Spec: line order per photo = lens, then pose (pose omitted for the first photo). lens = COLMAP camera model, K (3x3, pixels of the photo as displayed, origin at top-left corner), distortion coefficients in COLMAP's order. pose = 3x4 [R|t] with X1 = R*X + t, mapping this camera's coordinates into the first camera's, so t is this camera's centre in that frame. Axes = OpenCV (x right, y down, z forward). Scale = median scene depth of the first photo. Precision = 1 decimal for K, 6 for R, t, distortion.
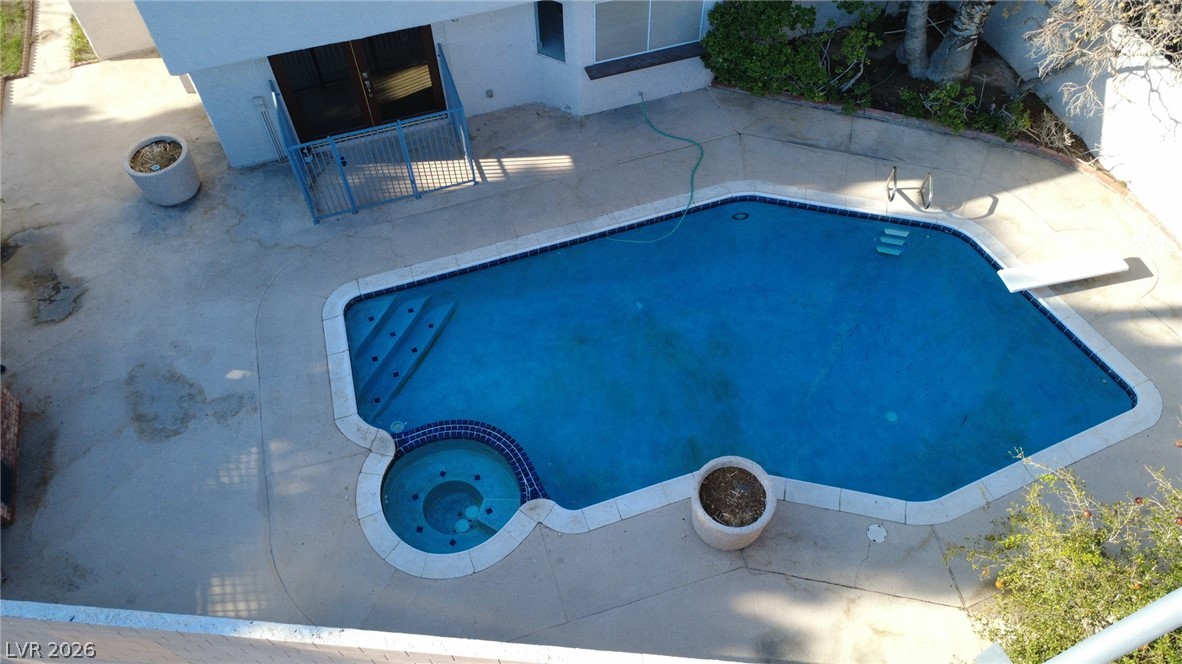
lens RADIAL K [[854.5, 0, 591.0], [0, 854.5, 332.0], [0, 0, 1]] dist [0.002038, 0.001979]
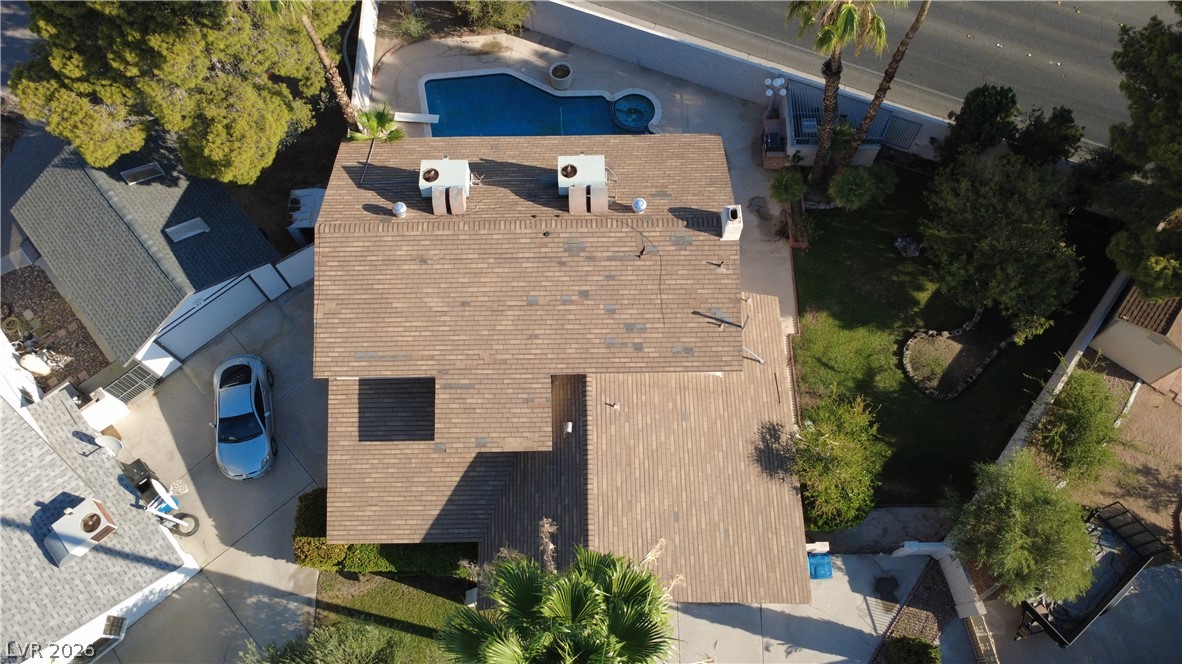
lens RADIAL K [[857.9, 0, 591.4], [0, 857.9, 336.3], [0, 0, 1]] dist [0.005972, 0.002682]
pose [[-0.951985, -0.273836, 0.136886, -0.595213], [0.259516, -0.484629, 0.835336, -2.618731], [-0.162406, 0.830752, 0.532425, -0.031616]]
